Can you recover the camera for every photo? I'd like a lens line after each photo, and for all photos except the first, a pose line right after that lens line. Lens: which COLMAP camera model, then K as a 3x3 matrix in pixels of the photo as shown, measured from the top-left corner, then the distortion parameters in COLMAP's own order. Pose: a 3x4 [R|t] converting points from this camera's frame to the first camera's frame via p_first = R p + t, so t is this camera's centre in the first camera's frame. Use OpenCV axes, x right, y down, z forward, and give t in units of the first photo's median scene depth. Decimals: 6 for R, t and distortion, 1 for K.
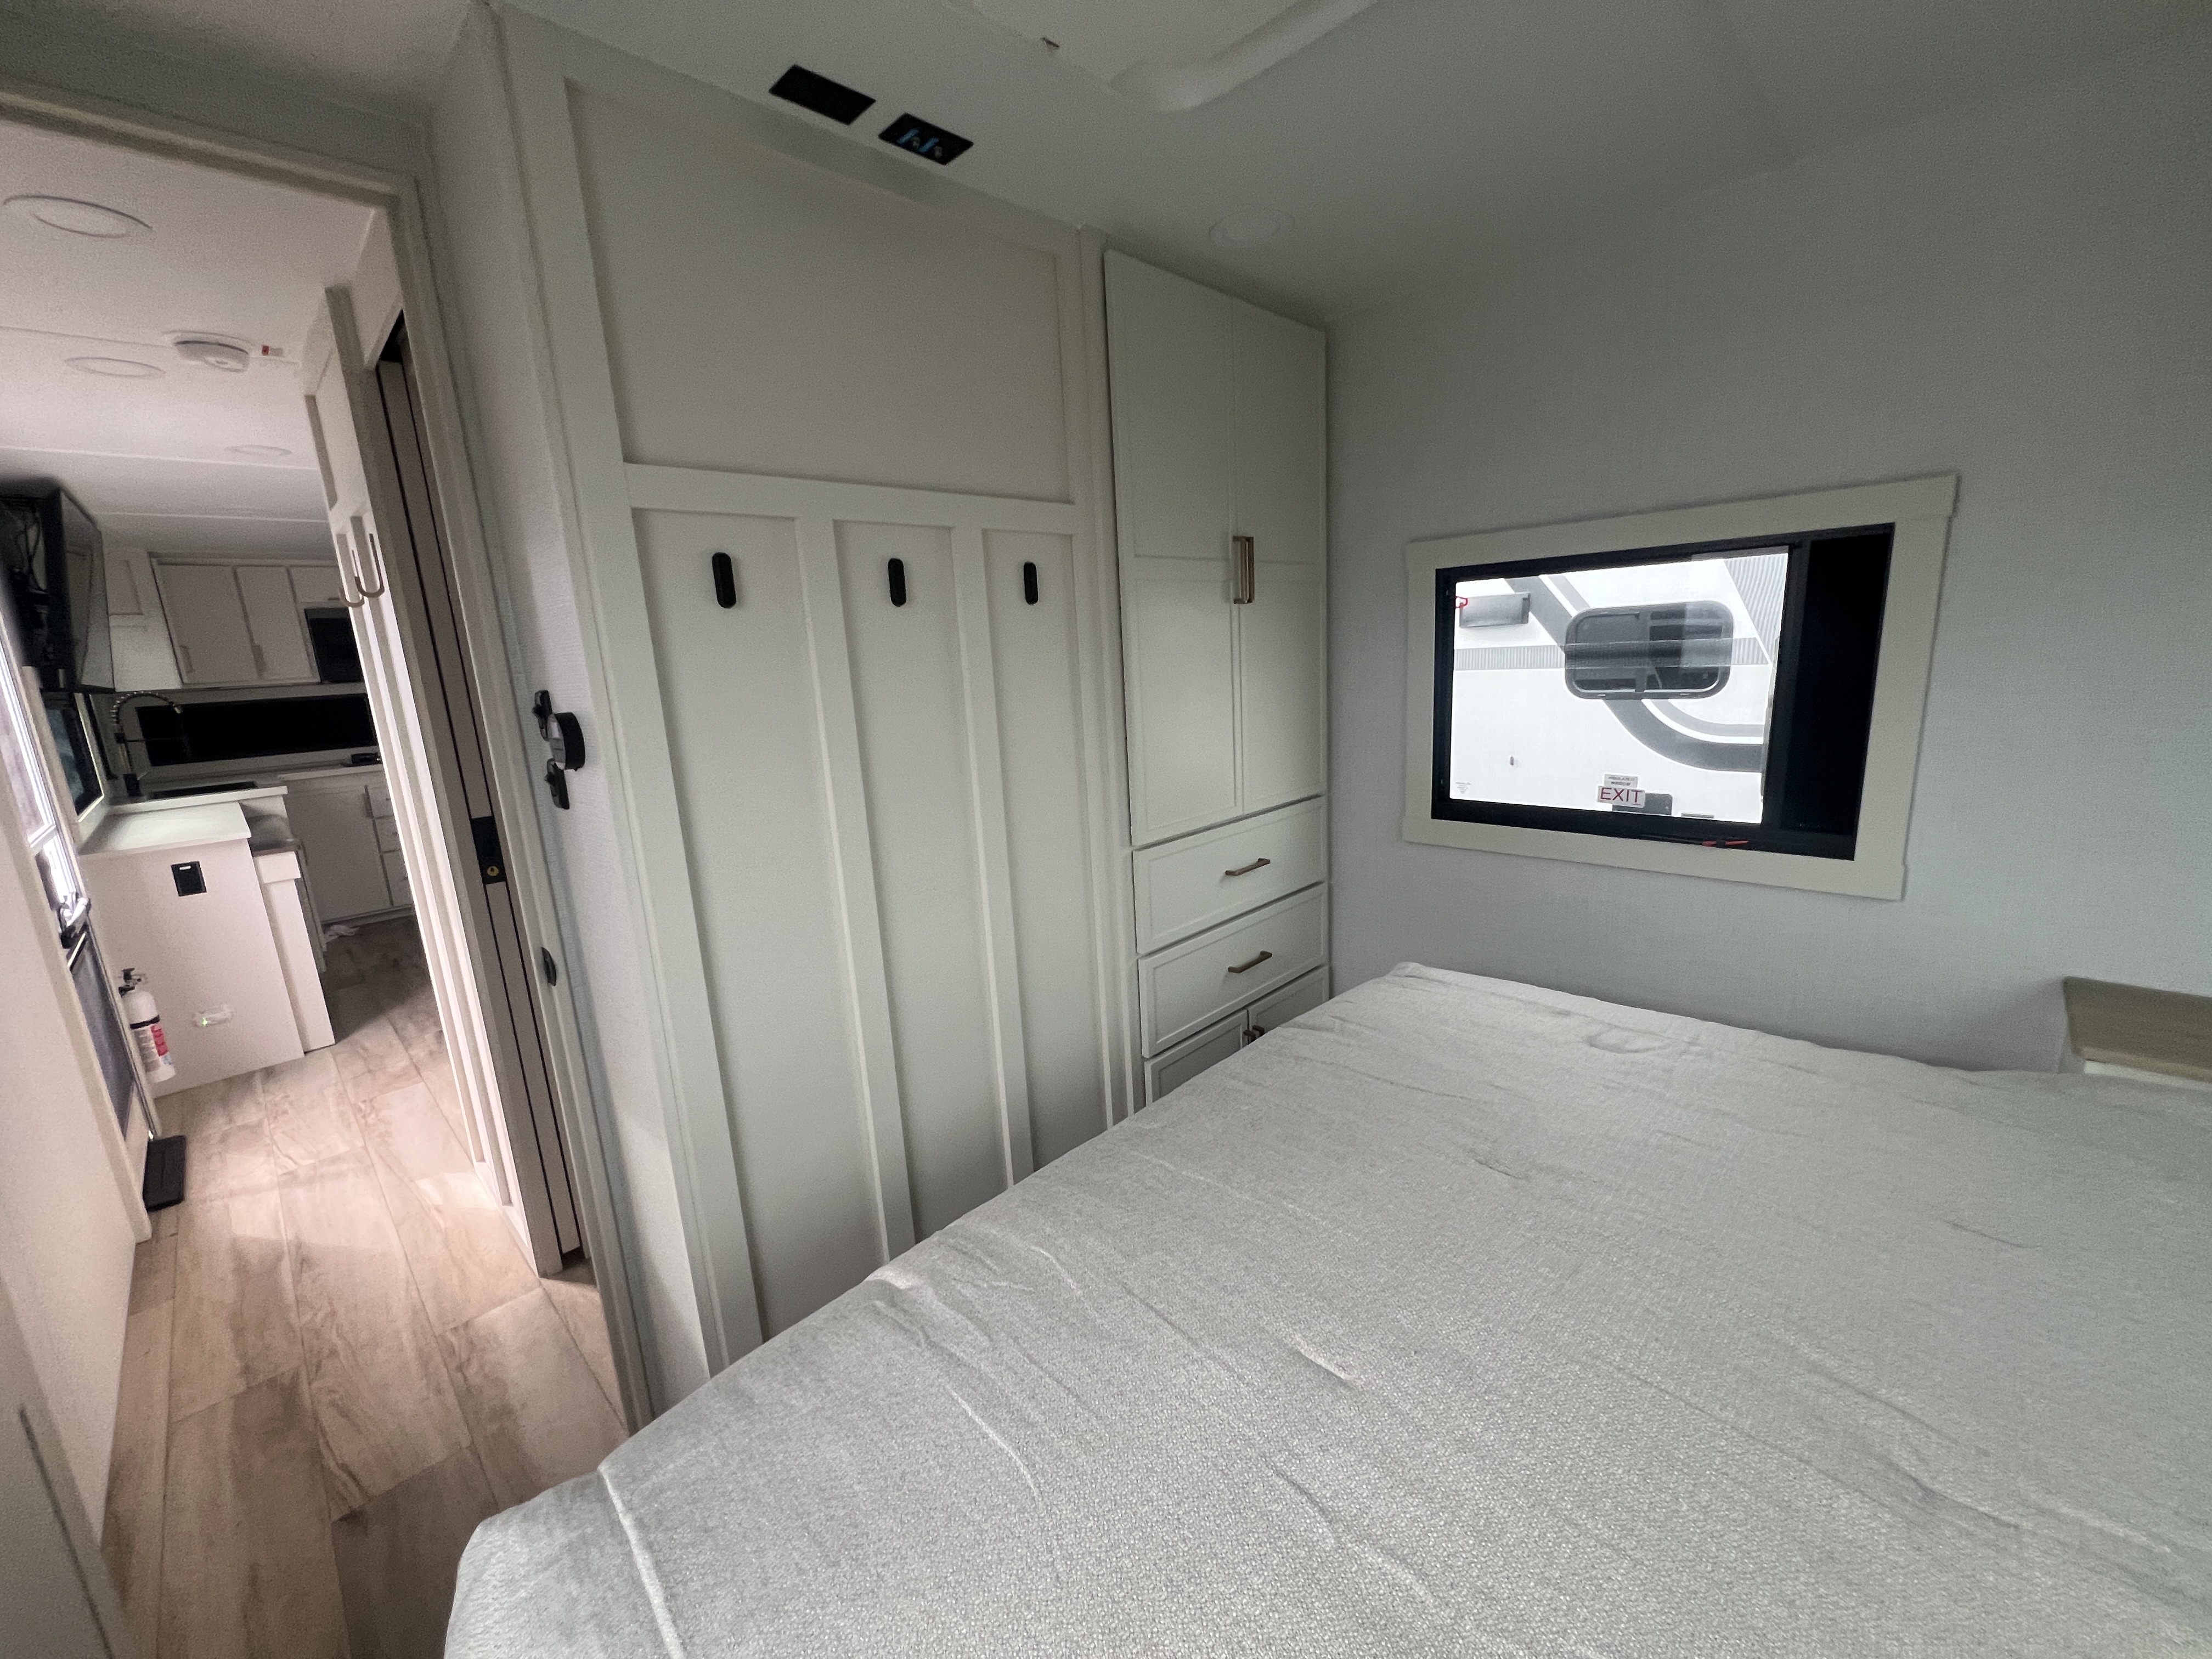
lens RADIAL K [[882.7, 0, 1102.1], [0, 882.7, 826.7], [0, 0, 1]] dist [-0.001835, -0.000096]
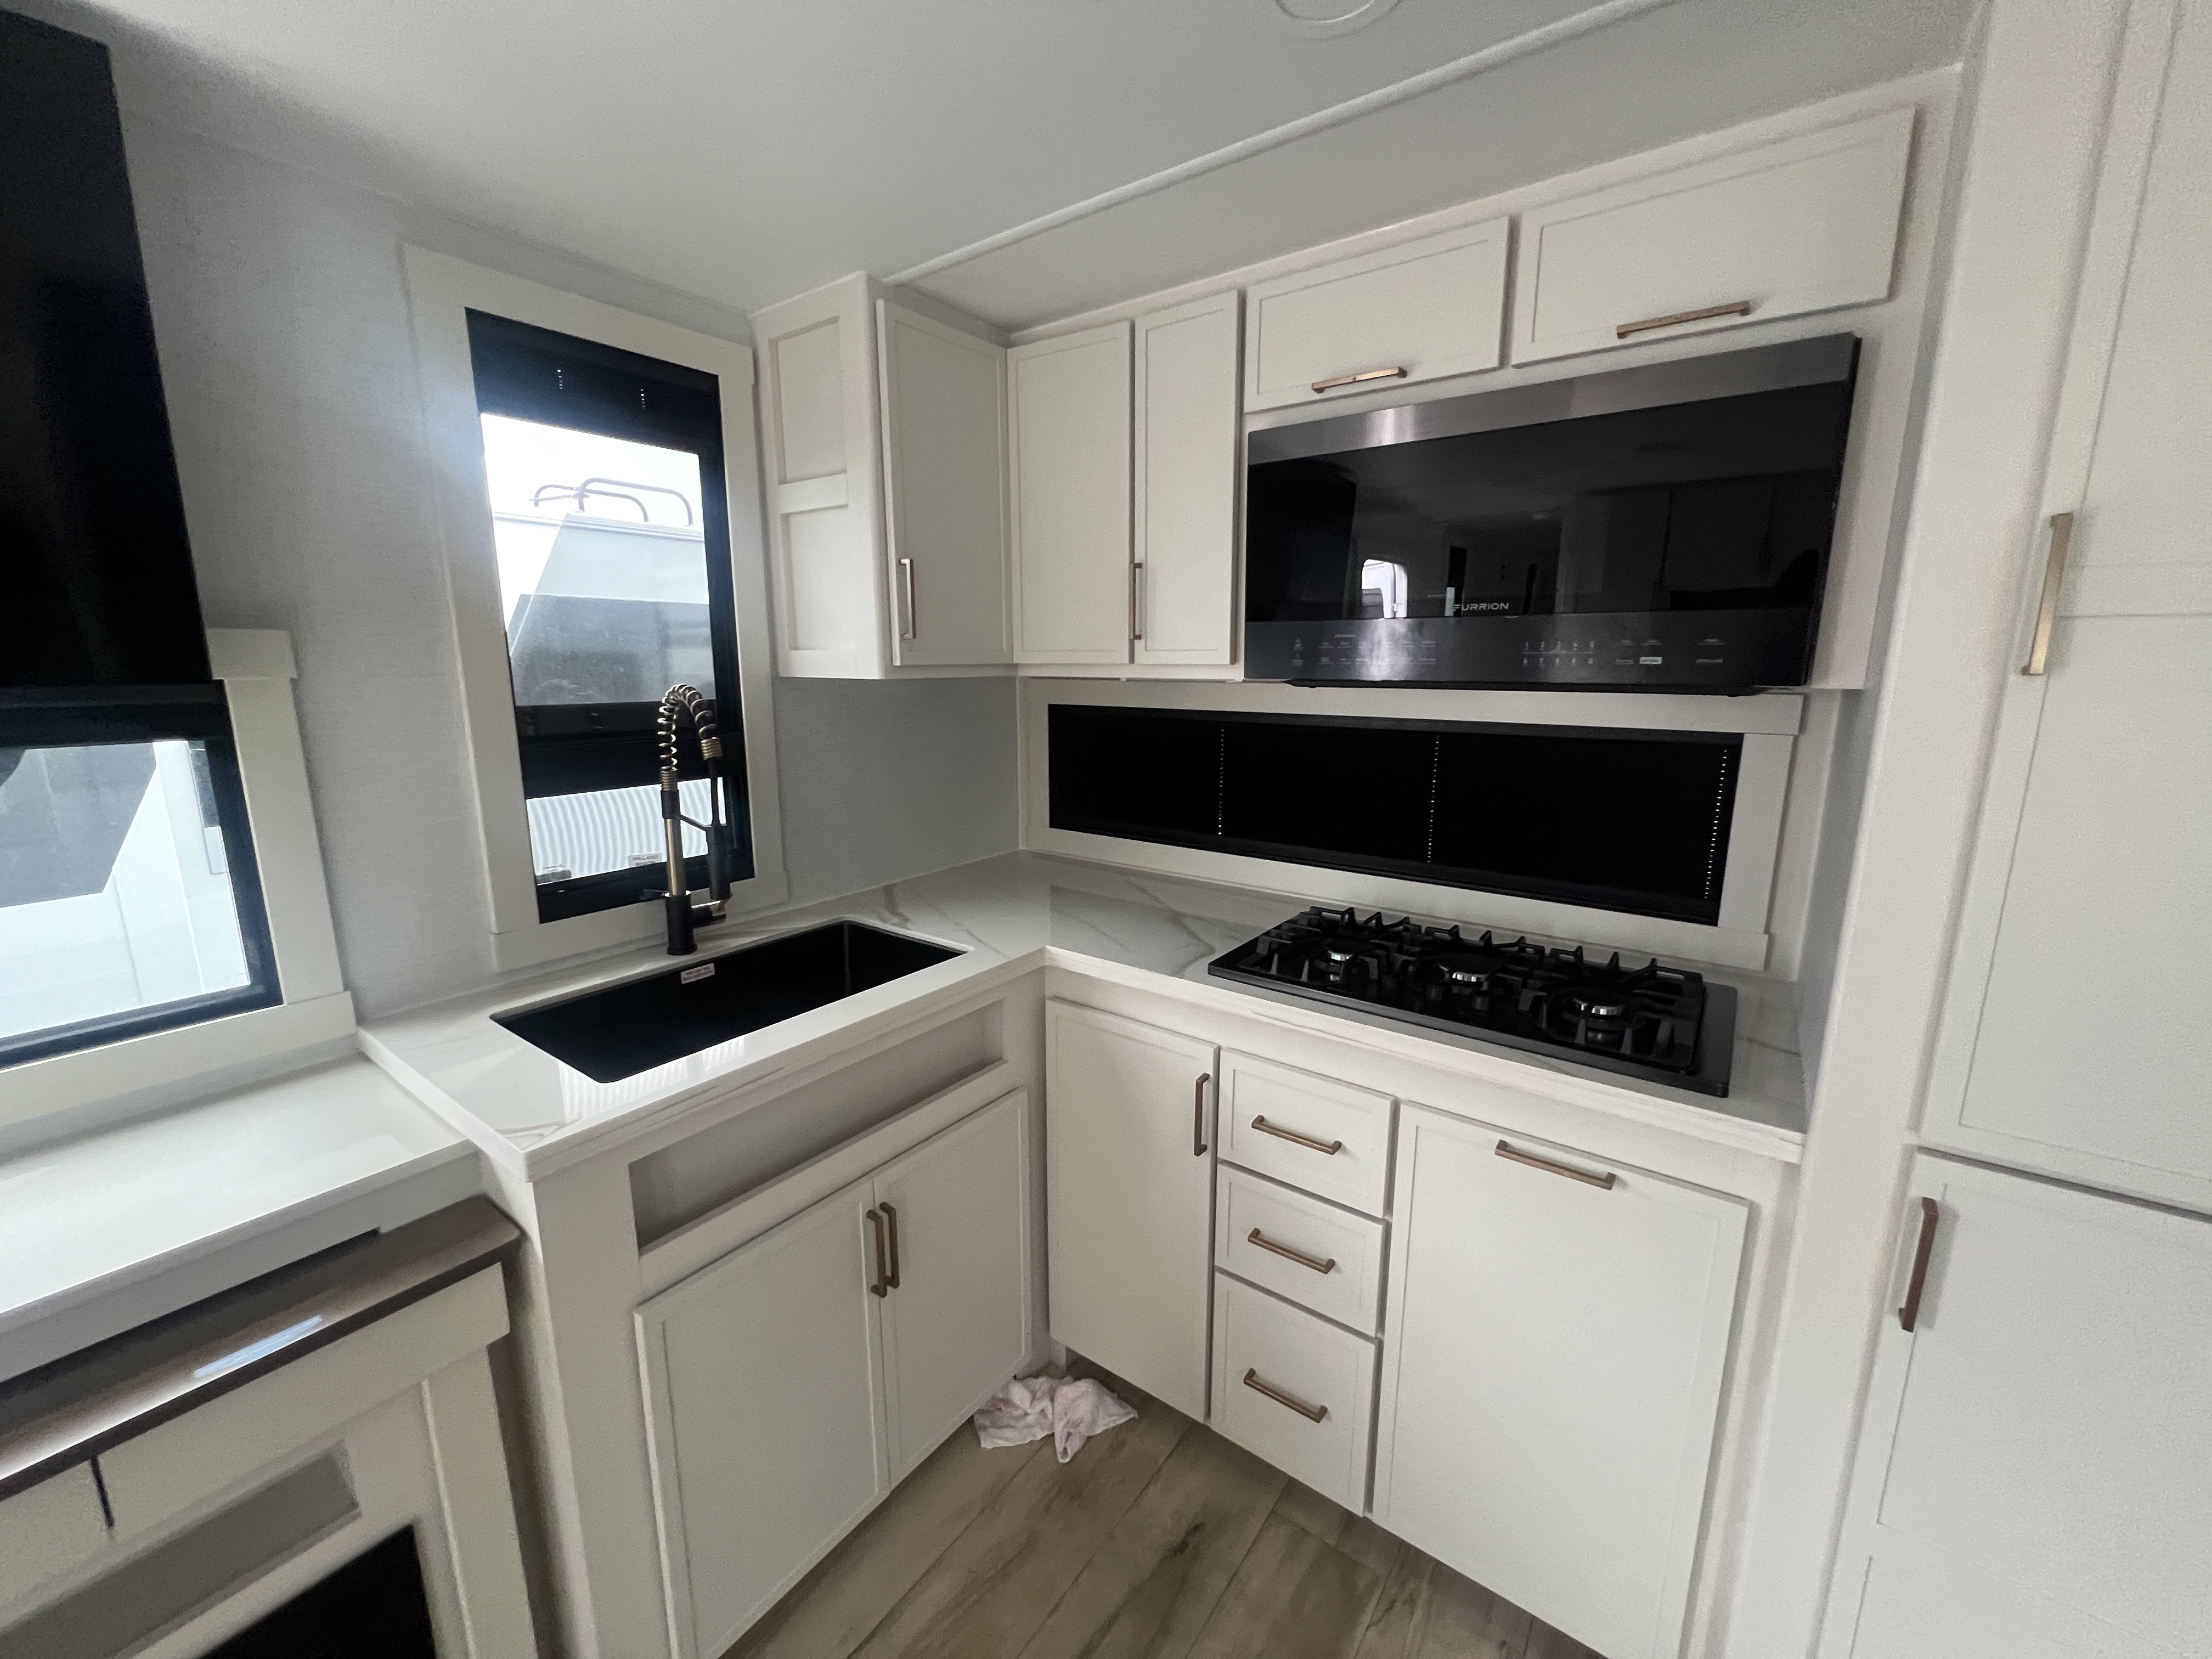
lens RADIAL K [[882.7, 0, 1102.5], [0, 882.7, 826.2], [0, 0, 1]] dist [-0.001835, -0.000096]
pose [[0.142186, 0.242736, -0.959616, -0.903350], [-0.204230, 0.955800, 0.211510, -0.262916], [0.968542, 0.165908, 0.185476, 1.392028]]
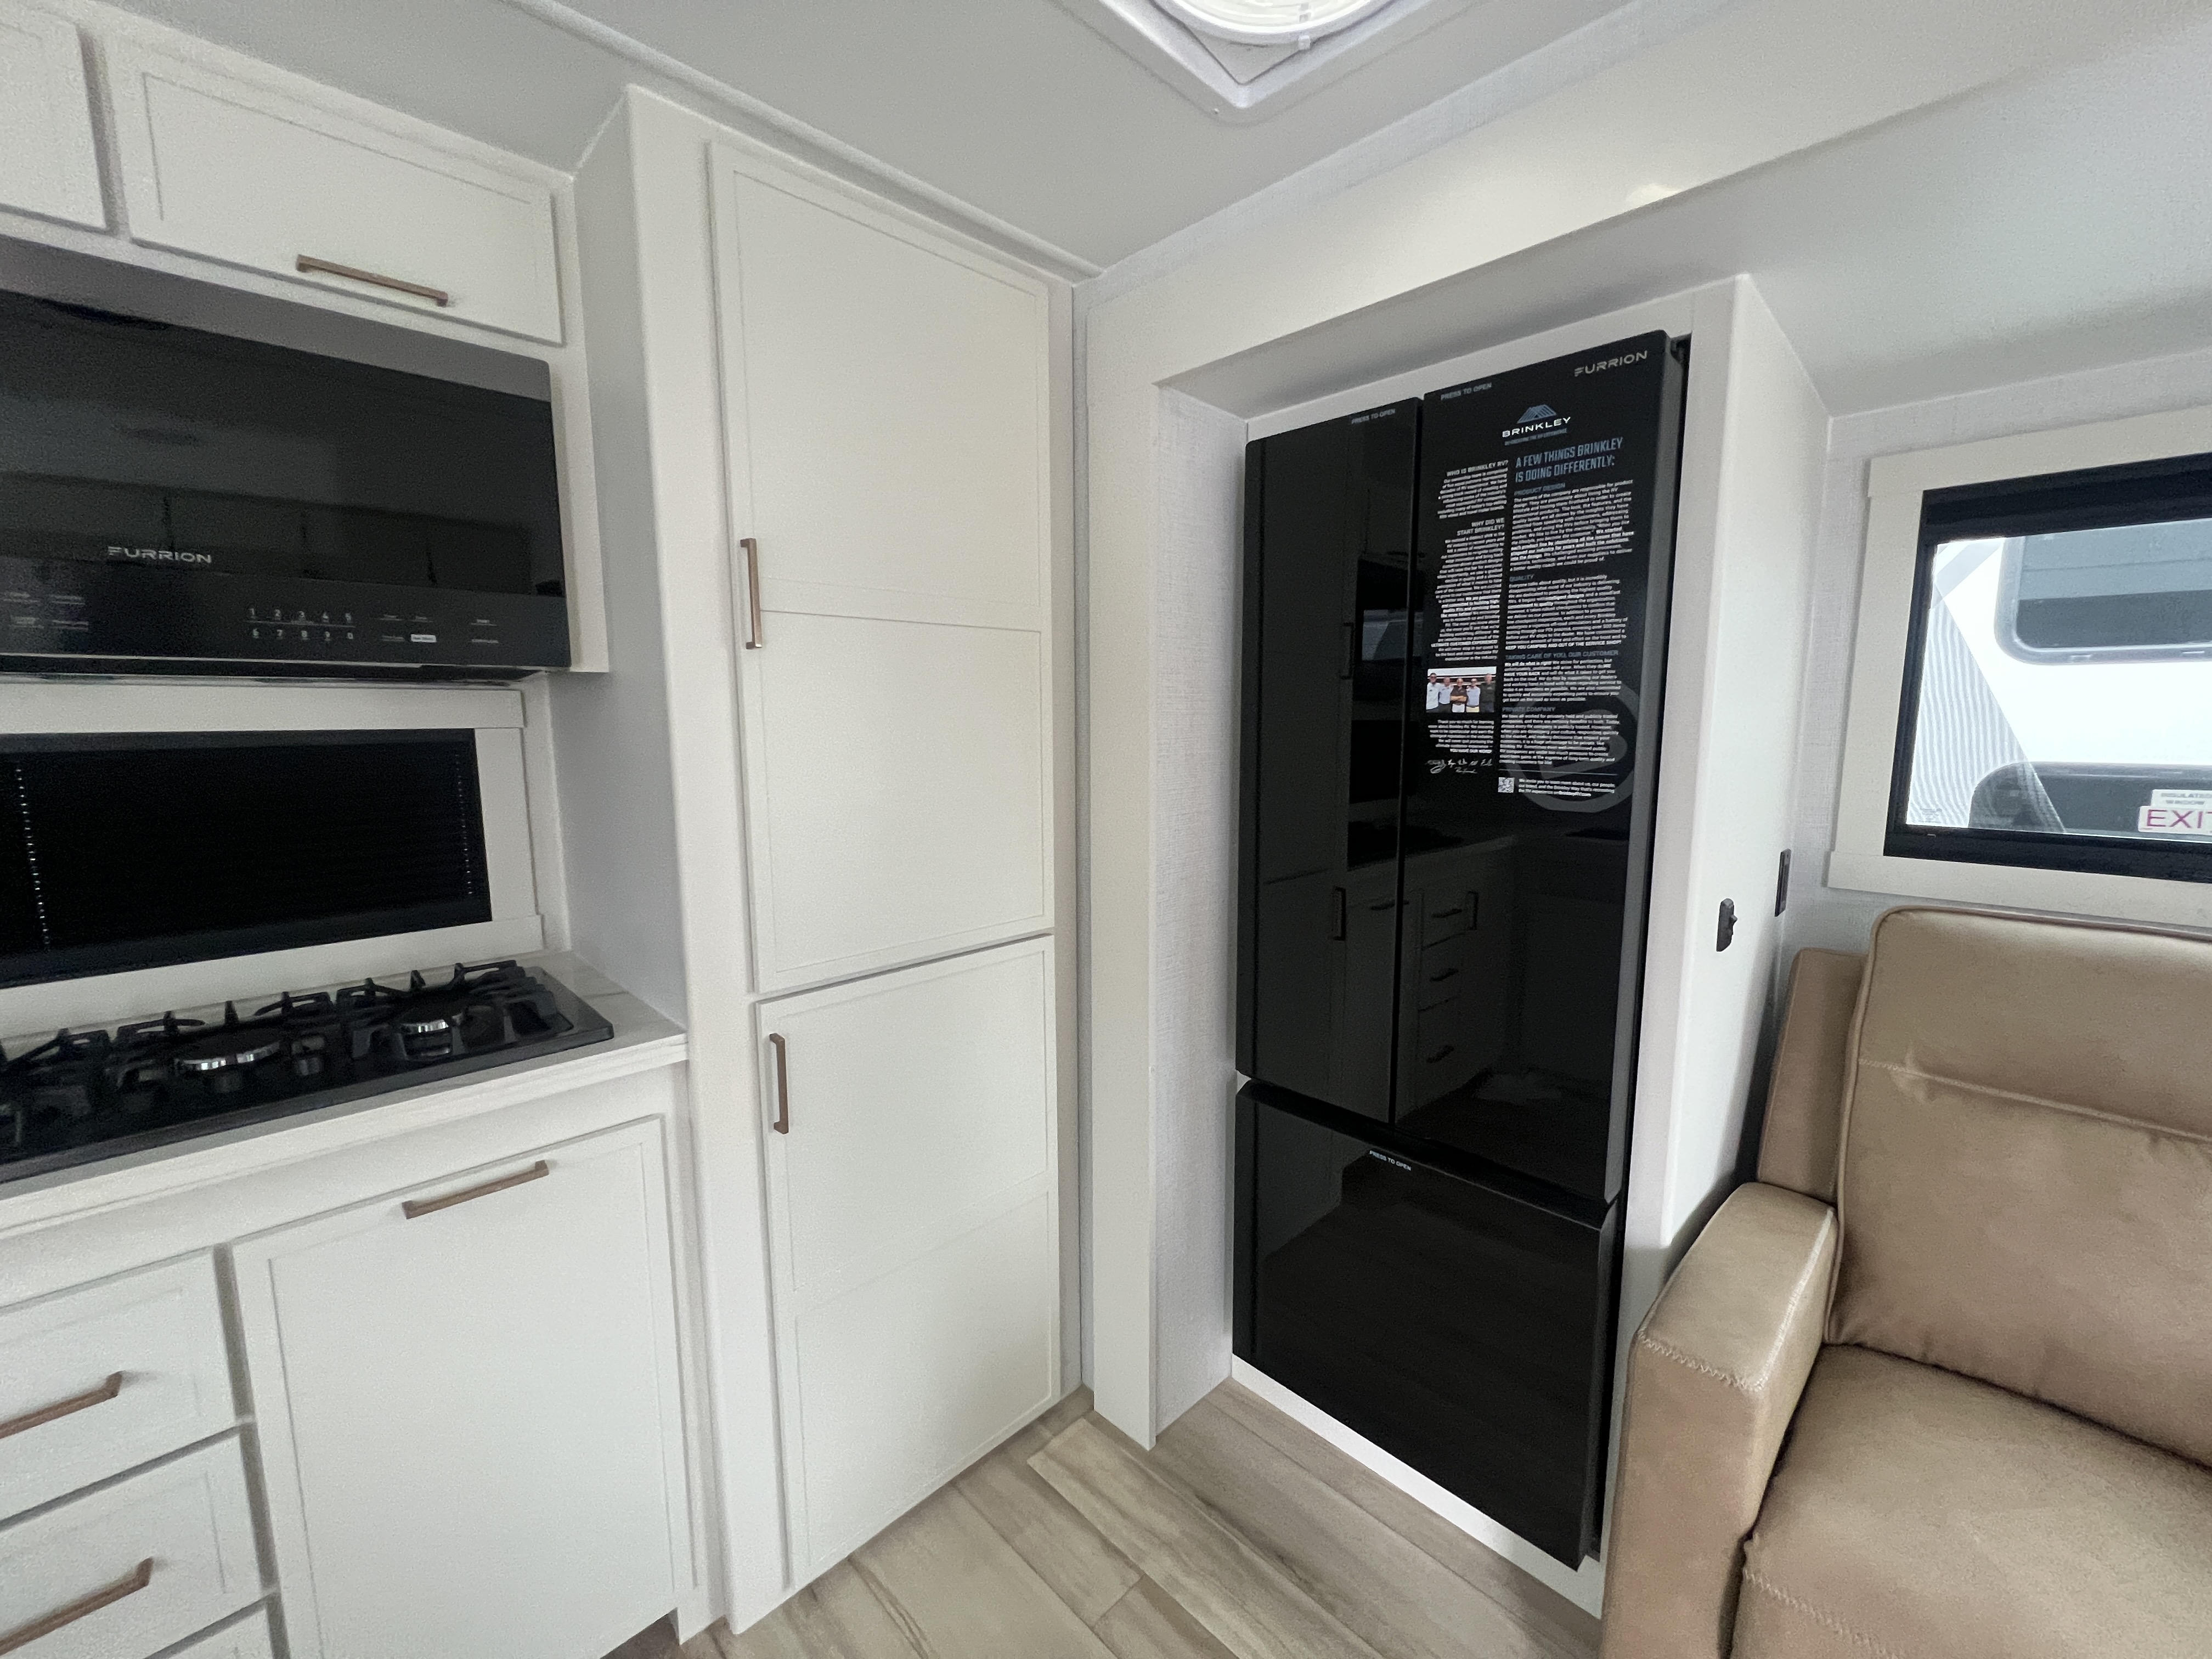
lens RADIAL K [[882.7, 0, 1103.7], [0, 882.7, 827.7], [0, 0, 1]] dist [-0.001835, -0.000096]
pose [[0.998536, 0.053181, -0.009882, -0.962994], [-0.053745, 0.996083, -0.070213, -0.214799], [0.006109, 0.070642, 0.997483, 1.331618]]
